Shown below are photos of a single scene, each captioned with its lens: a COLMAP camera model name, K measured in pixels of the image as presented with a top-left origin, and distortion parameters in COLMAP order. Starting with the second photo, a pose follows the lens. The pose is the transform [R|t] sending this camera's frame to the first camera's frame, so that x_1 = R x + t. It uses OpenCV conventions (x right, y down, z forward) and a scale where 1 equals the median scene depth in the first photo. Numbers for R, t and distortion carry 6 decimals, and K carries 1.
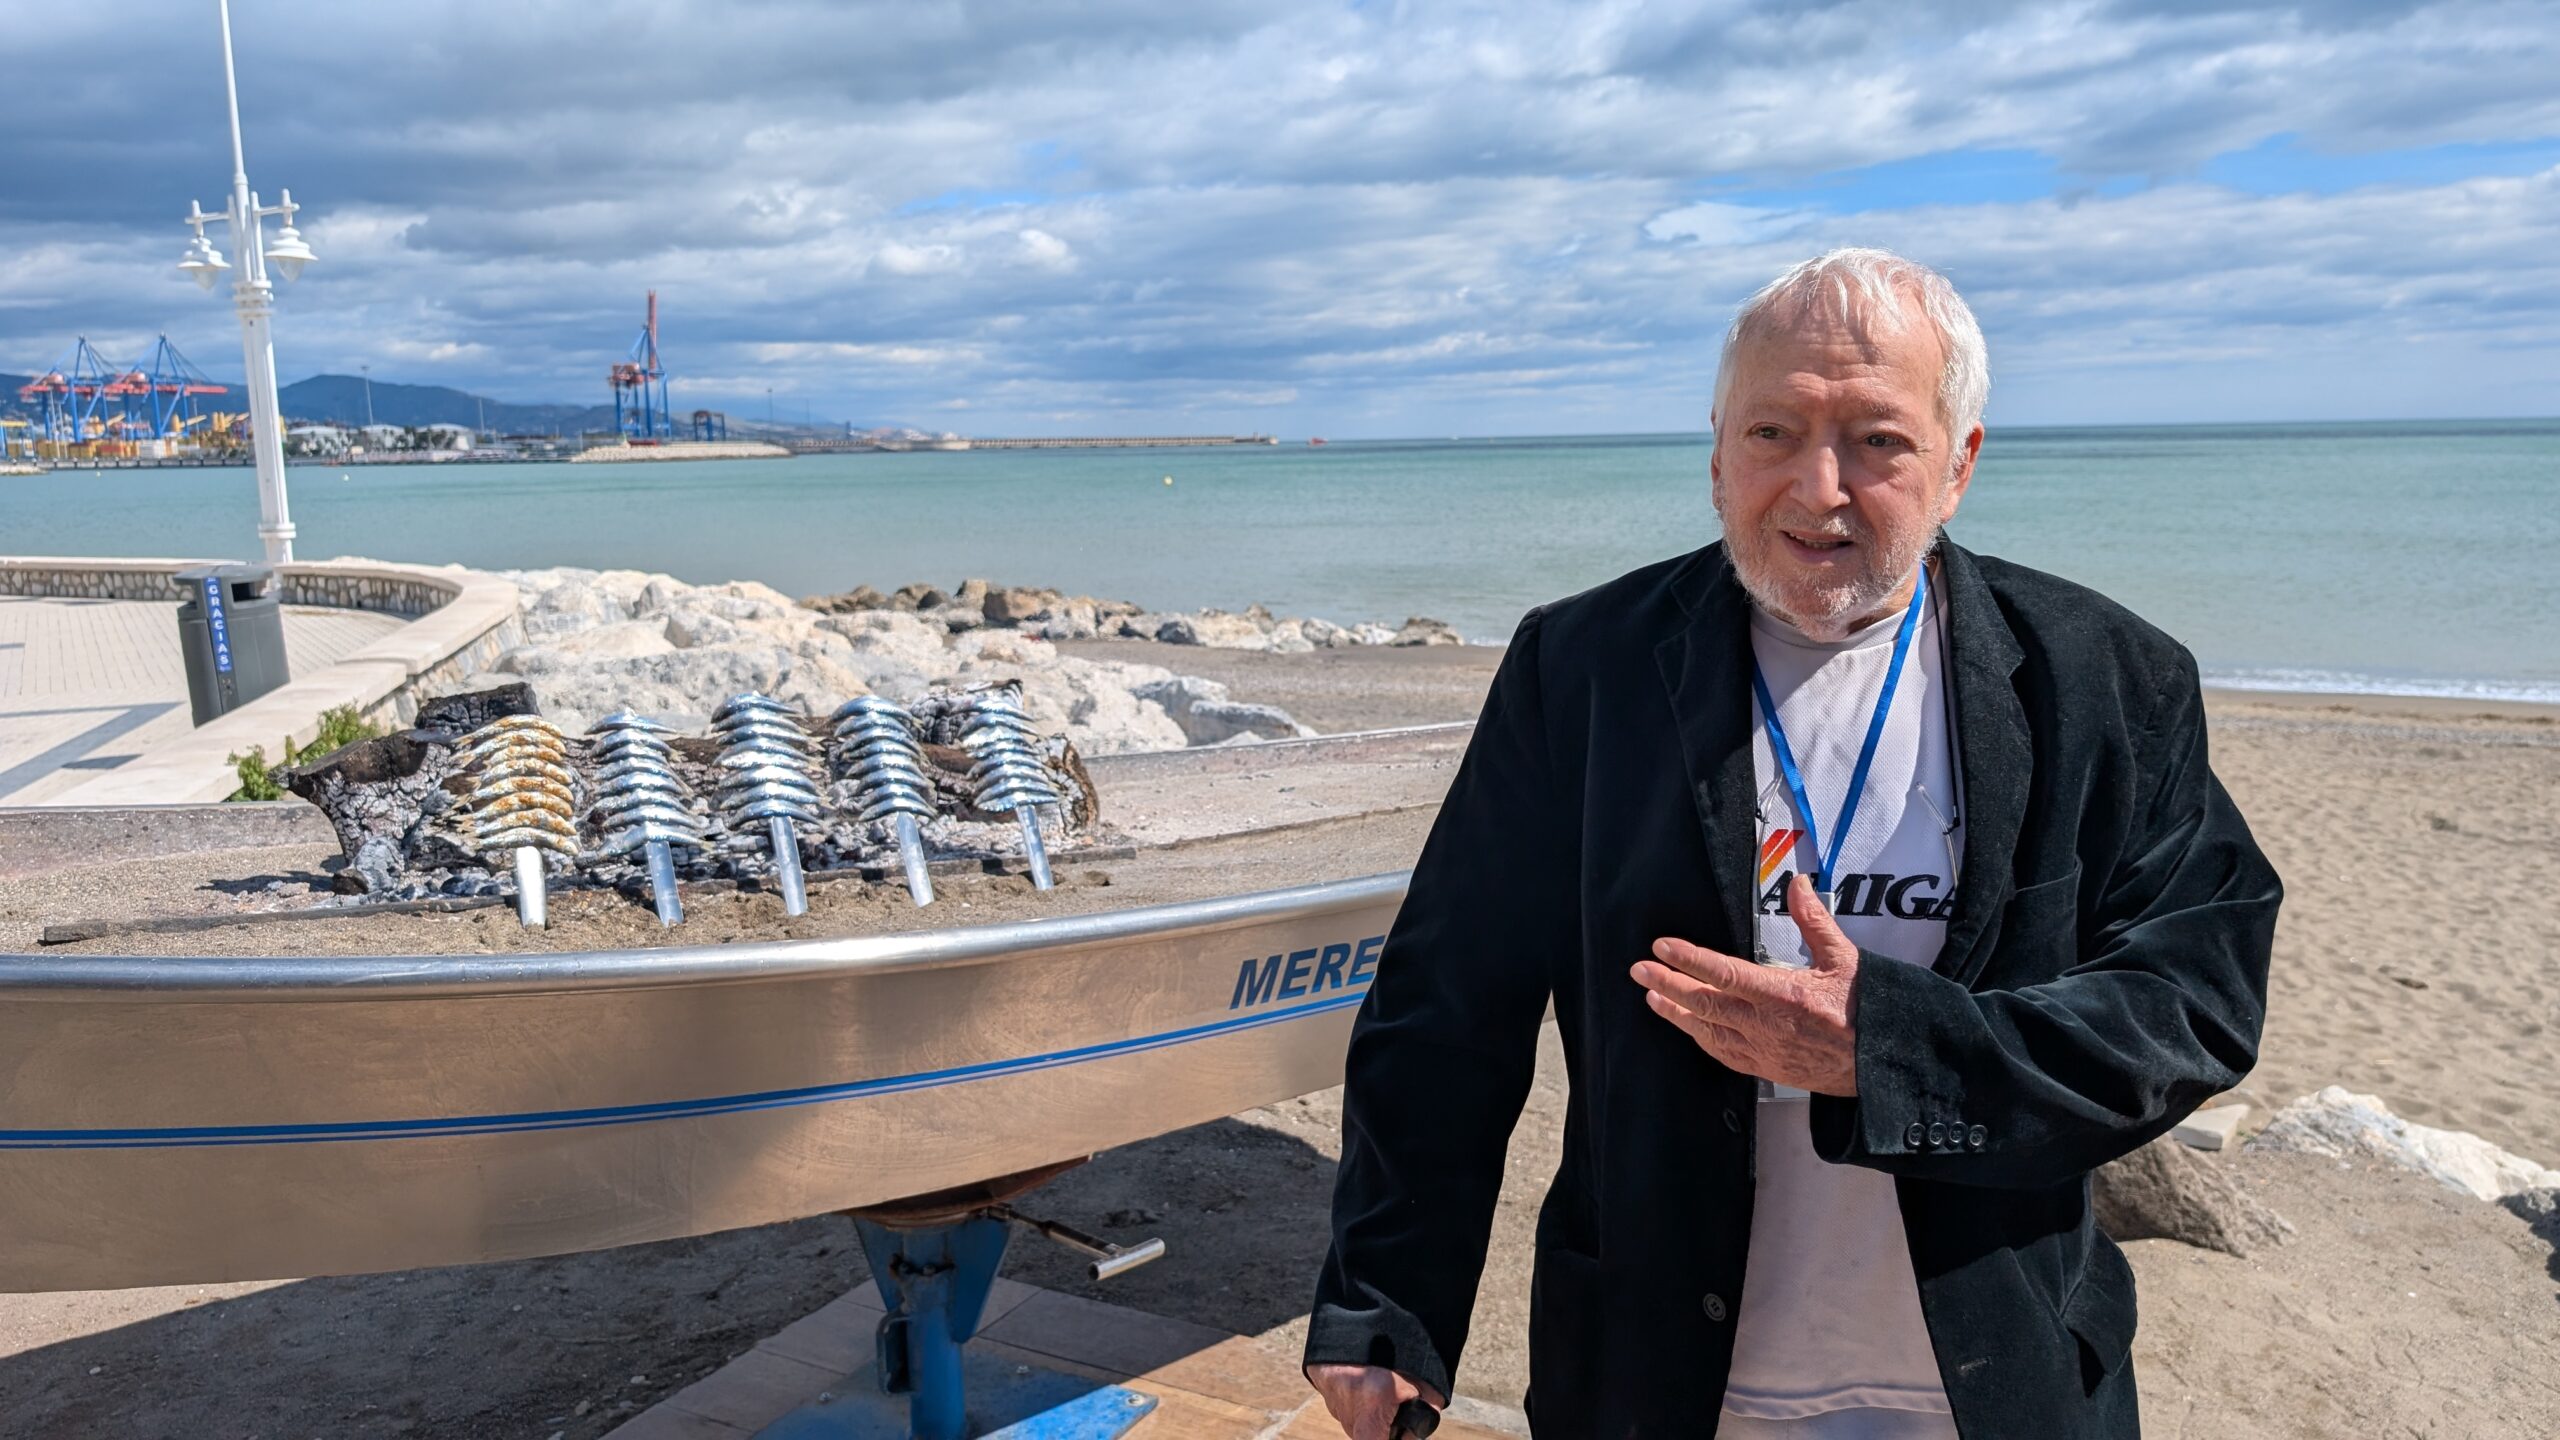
lens RADIAL K [[2055.8, 0, 1280.0], [0, 2055.8, 720.0], [0, 0, 1]] dist [0.100726, -0.195770]
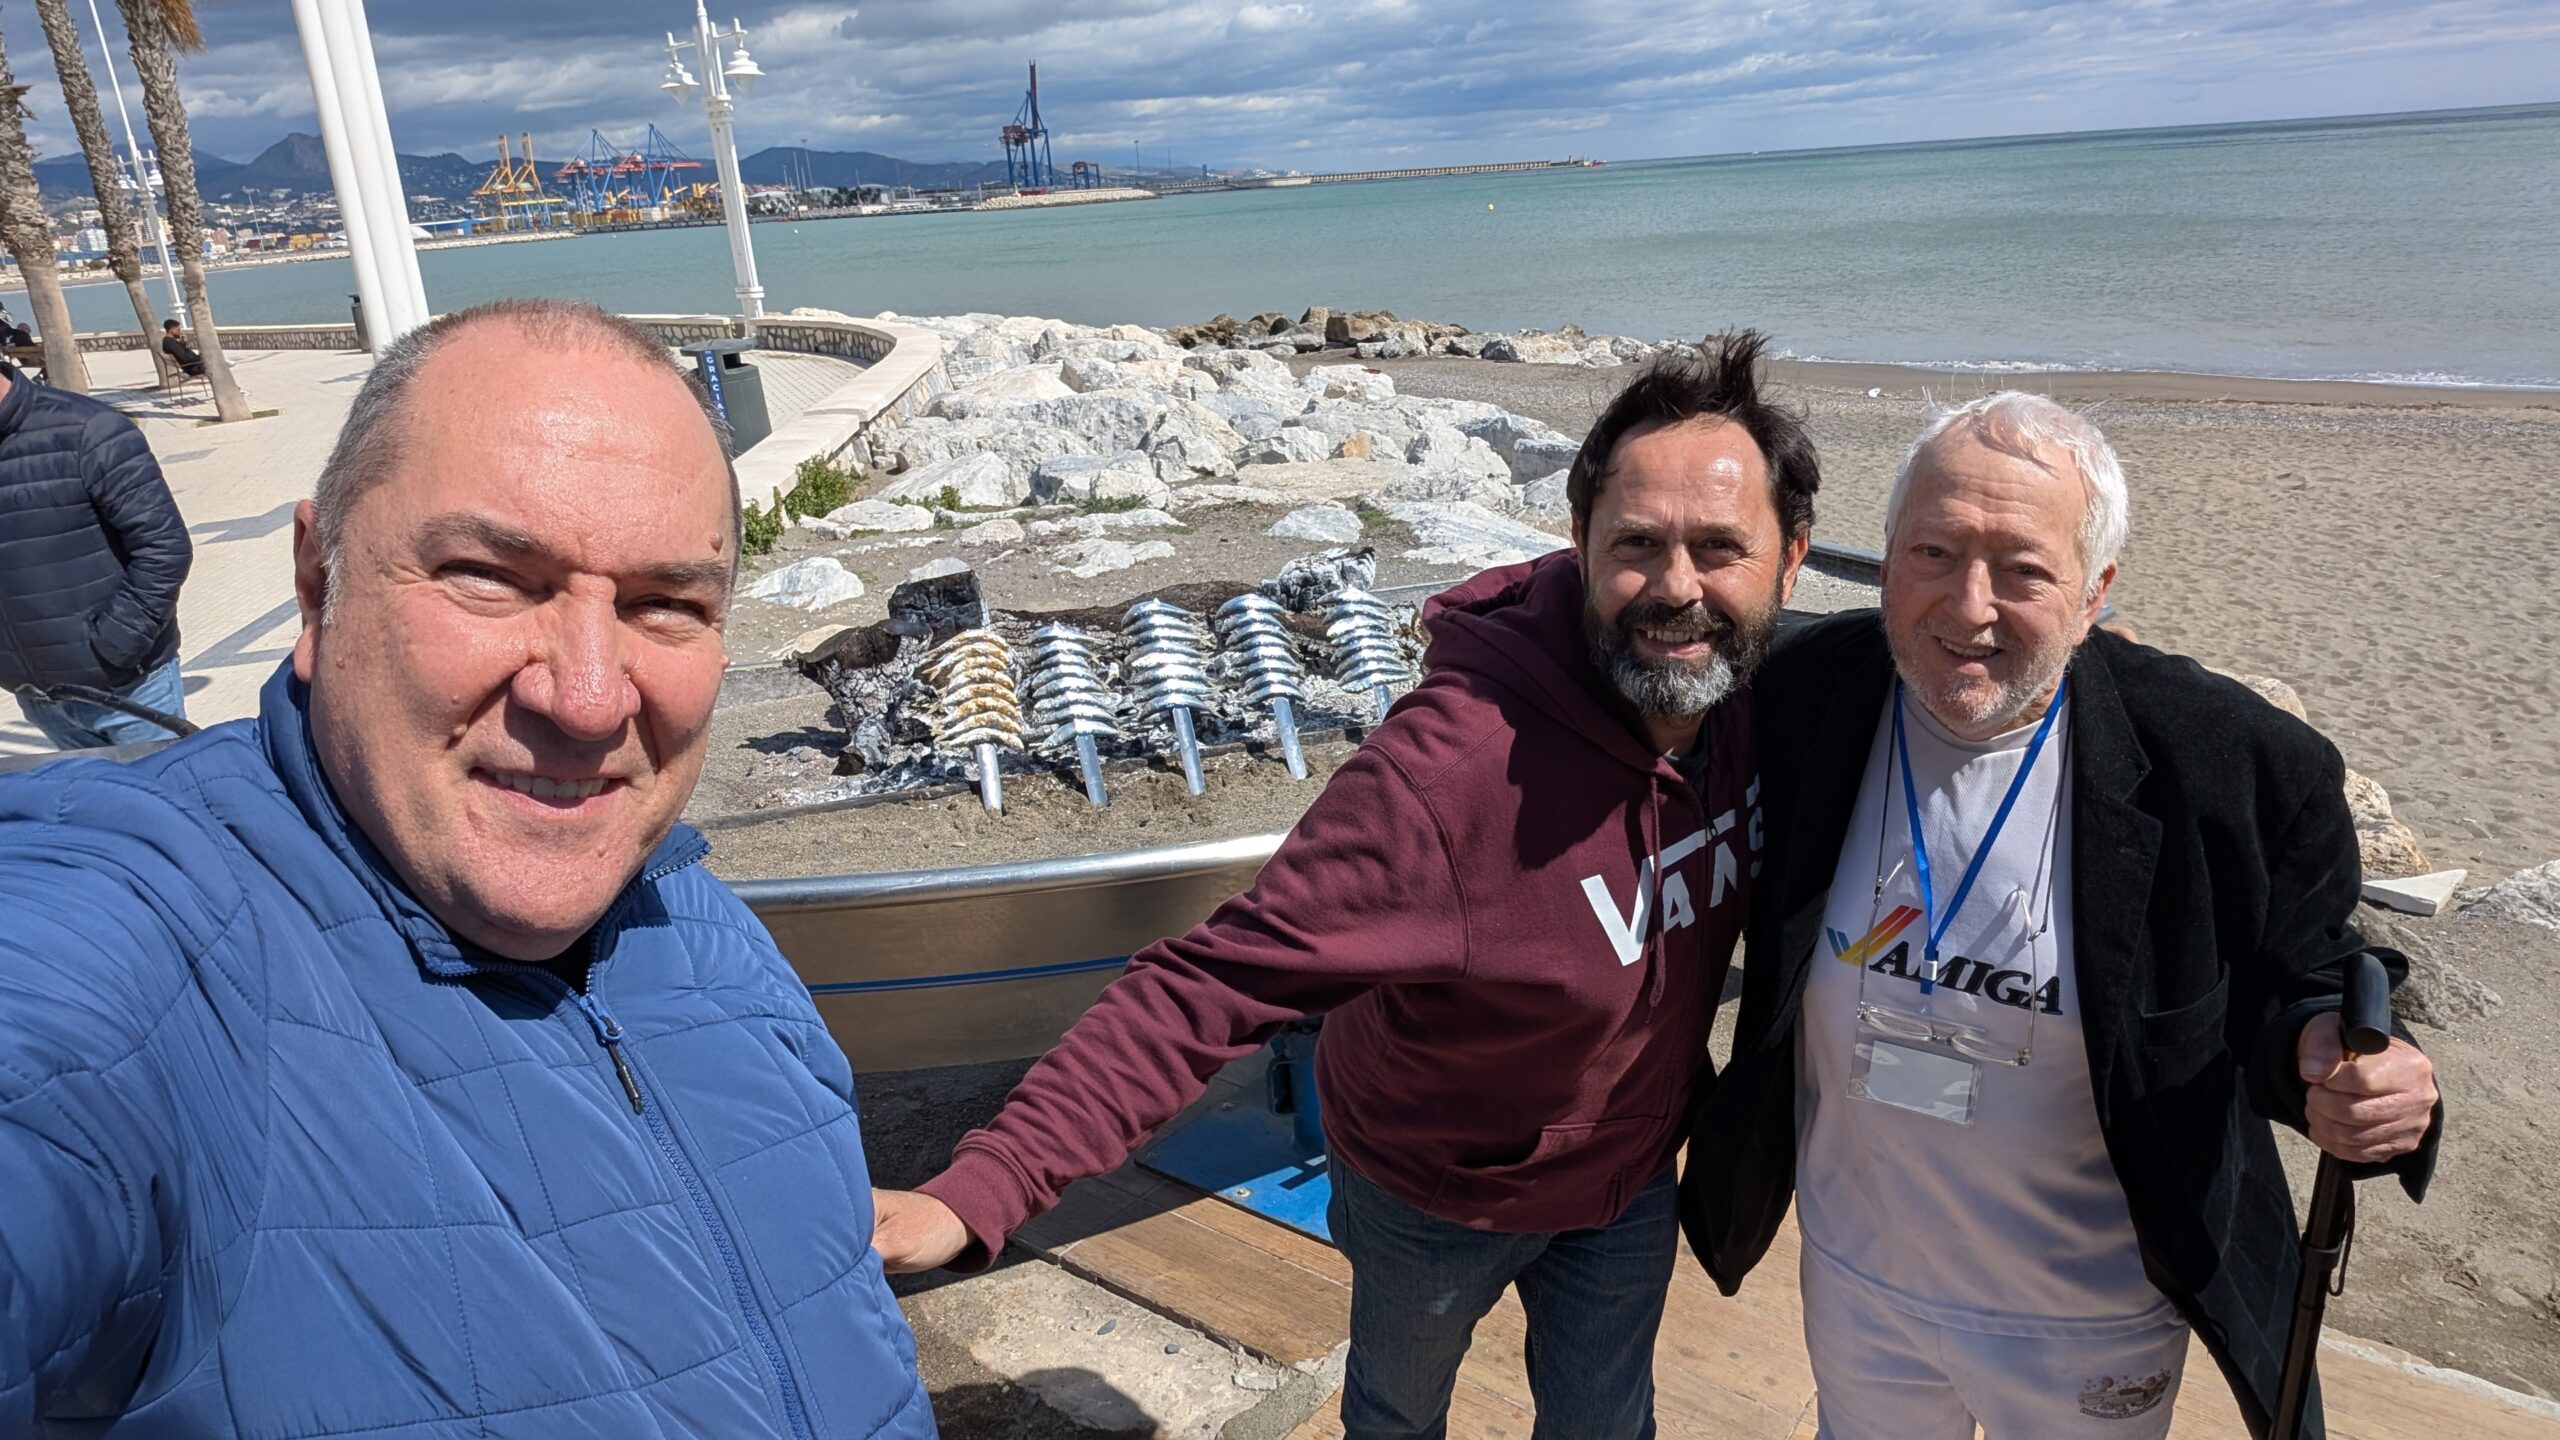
lens RADIAL K [[1797.8, 0, 1280.0], [0, 1797.8, 720.0], [0, 0, 1]] dist [-0.092104, 0.168841]
pose [[0.986988, 0.026066, -0.158666, -0.012829], [0.013666, 0.969603, 0.244300, -0.138086], [0.160211, -0.243289, 0.956631, 0.005944]]
